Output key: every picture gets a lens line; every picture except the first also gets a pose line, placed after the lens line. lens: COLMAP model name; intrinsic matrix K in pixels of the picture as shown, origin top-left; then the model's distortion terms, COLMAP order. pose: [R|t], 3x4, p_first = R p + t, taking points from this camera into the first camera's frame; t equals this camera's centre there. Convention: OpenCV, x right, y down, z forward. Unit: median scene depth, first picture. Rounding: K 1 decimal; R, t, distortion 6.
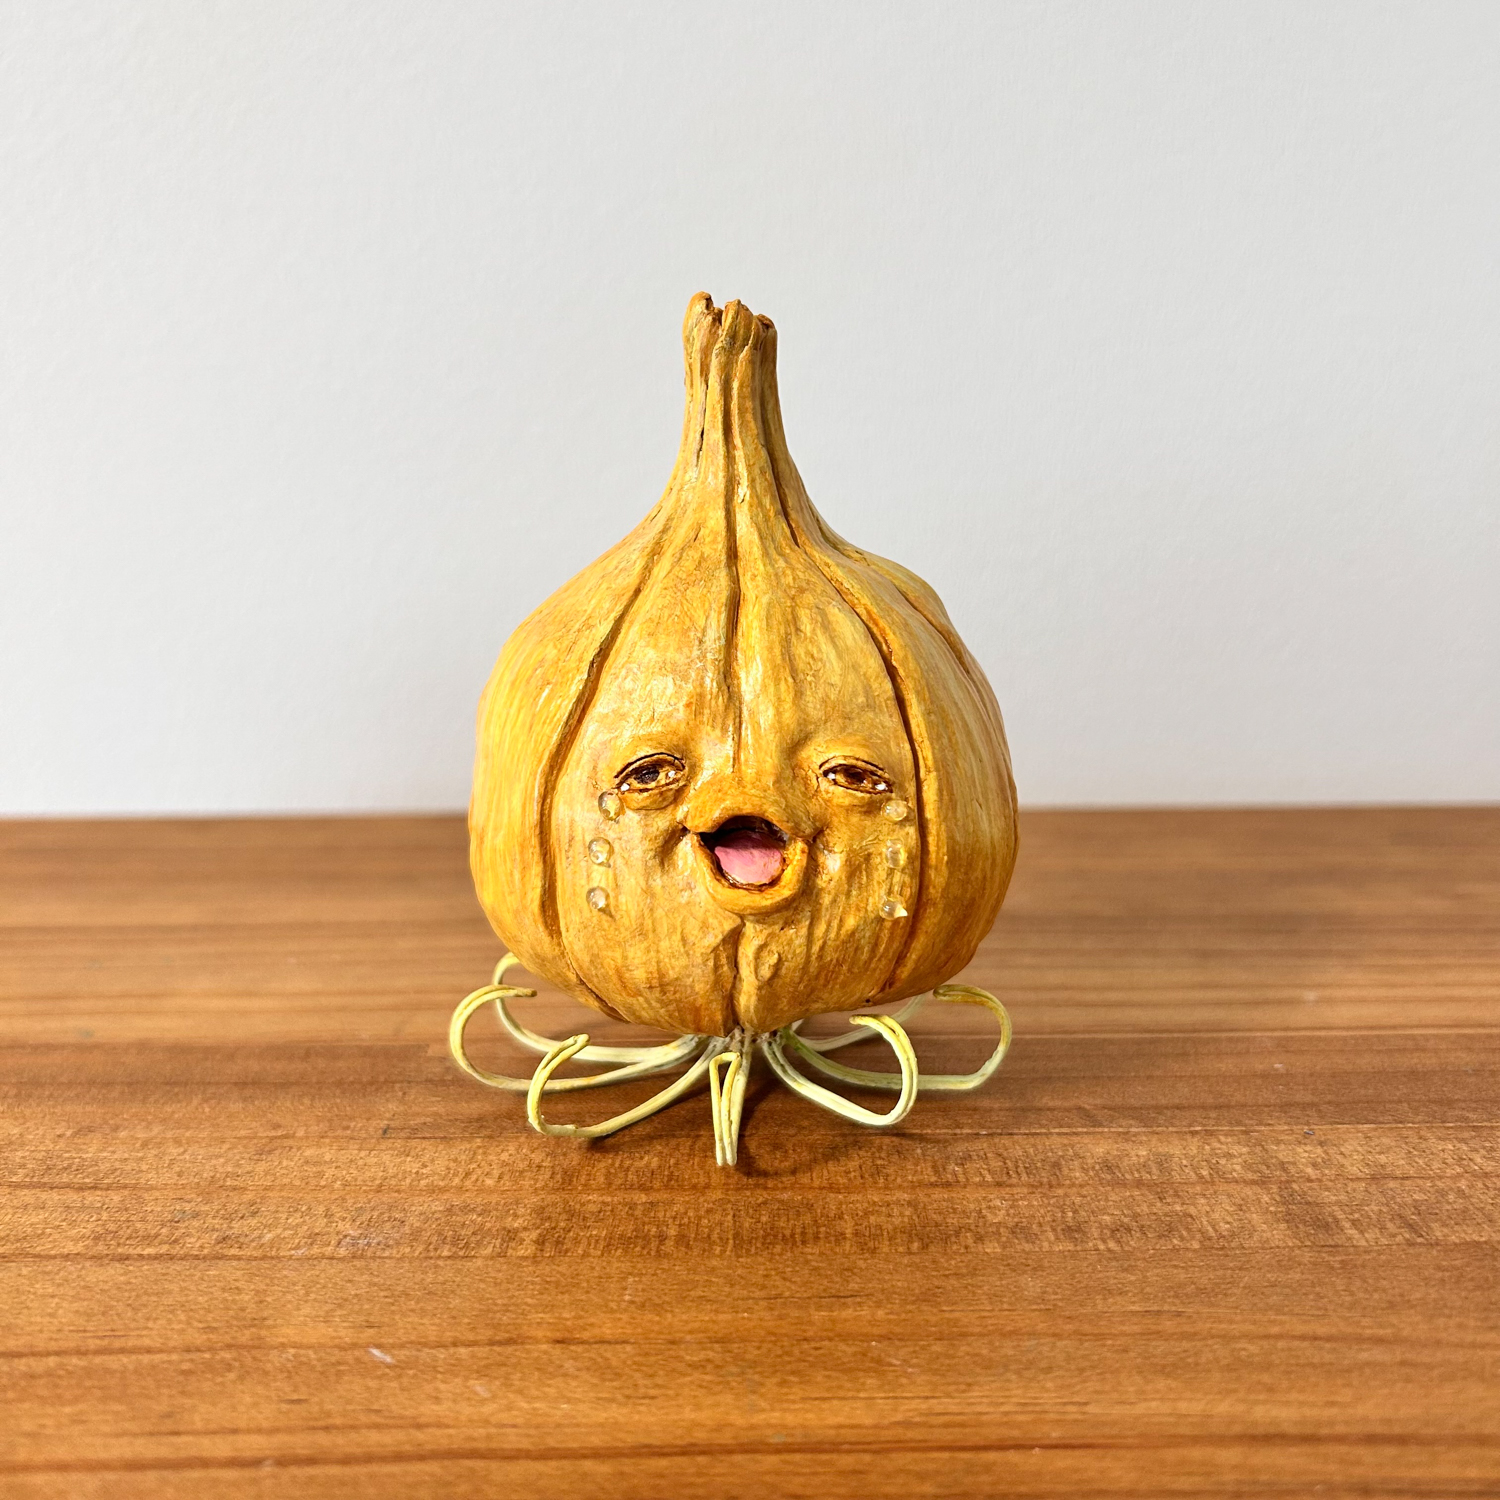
lens RADIAL K [[1576.9, 0, 749.7], [0, 1576.9, 799.0], [0, 0, 1]] dist [-0.011214, 0.000000]
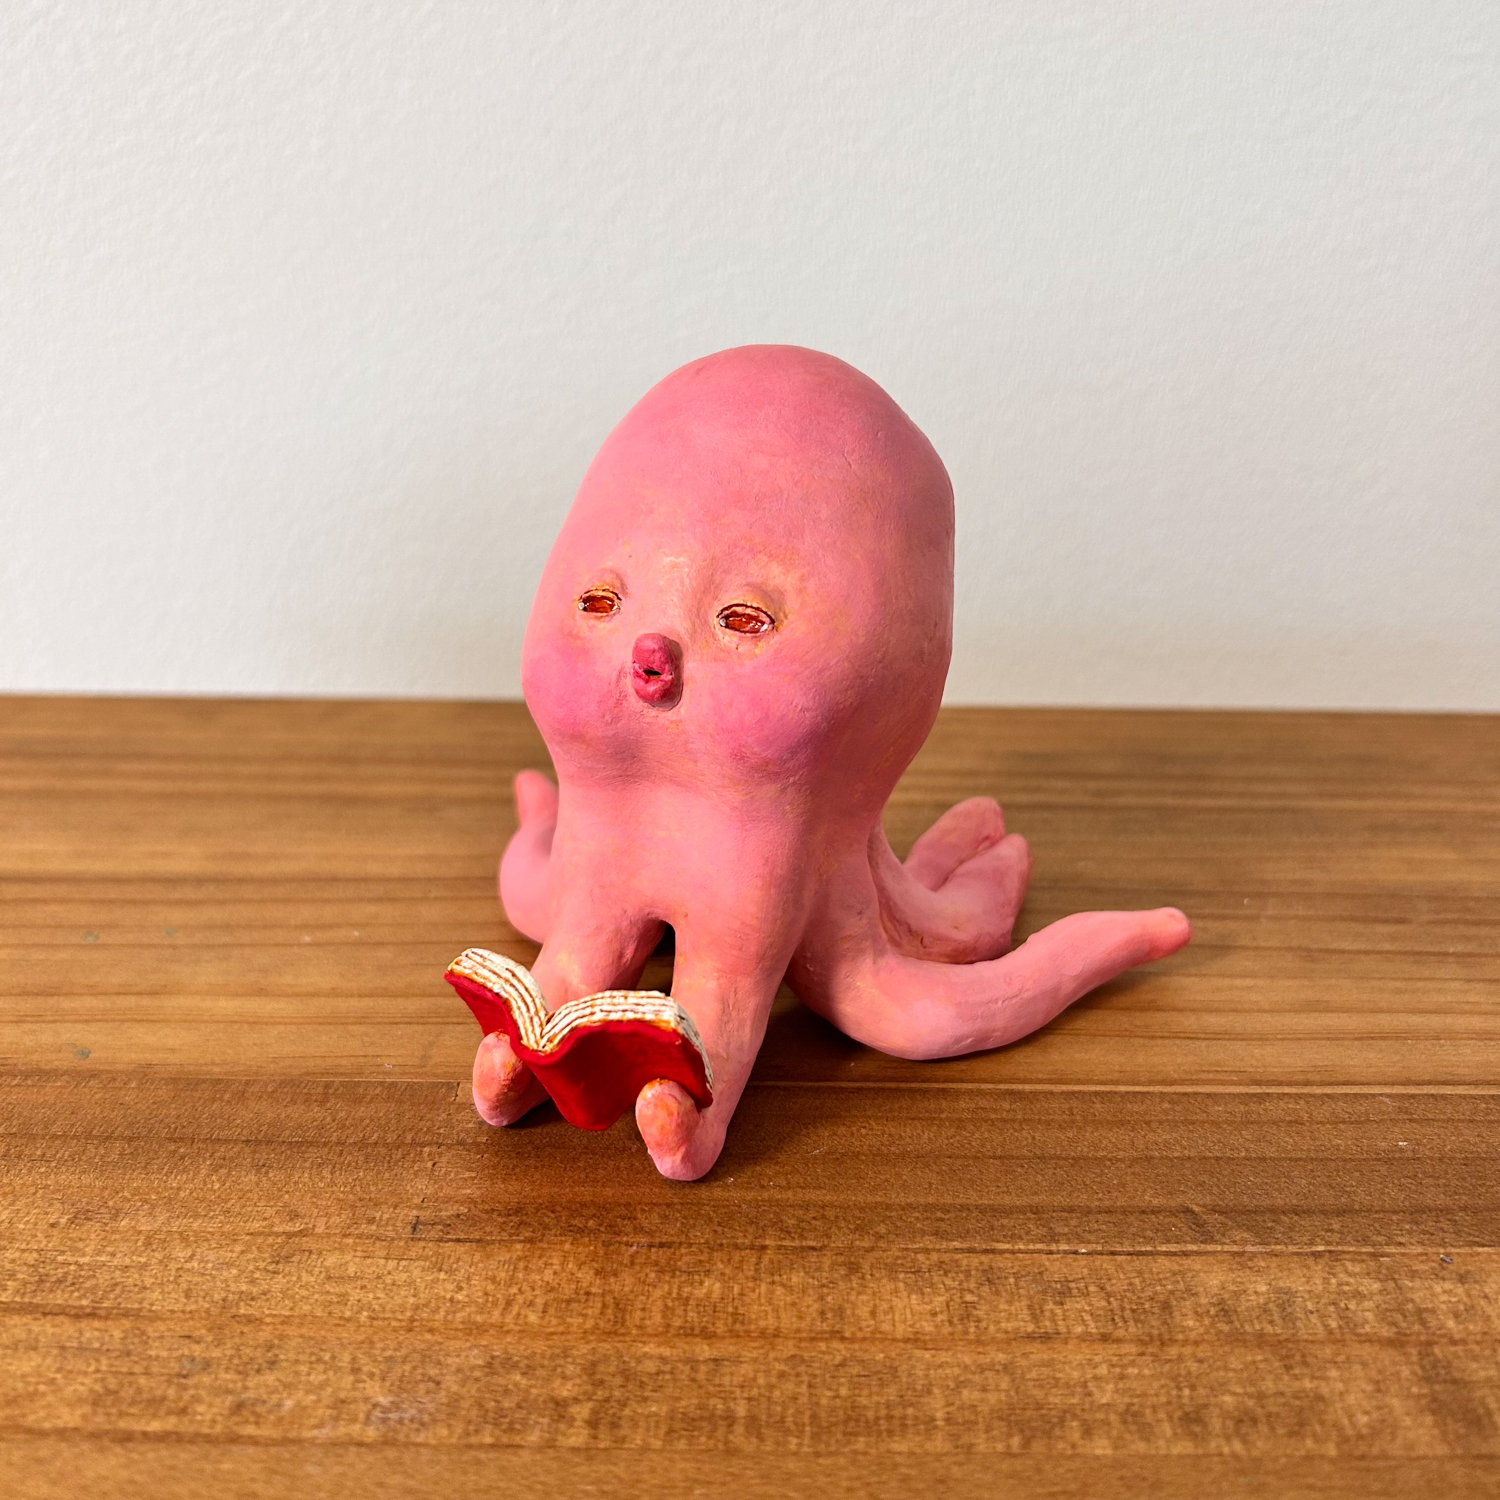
lens RADIAL K [[1576.9, 0, 750.0], [0, 1576.9, 758.1], [0, 0, 1]] dist [-0.011214, 0.000000]
pose [[0.999724, 0.022887, -0.005394, -0.043920], [-0.021743, 0.987128, 0.158448, -0.211396], [0.008951, -0.158286, 0.987353, 0.166604]]
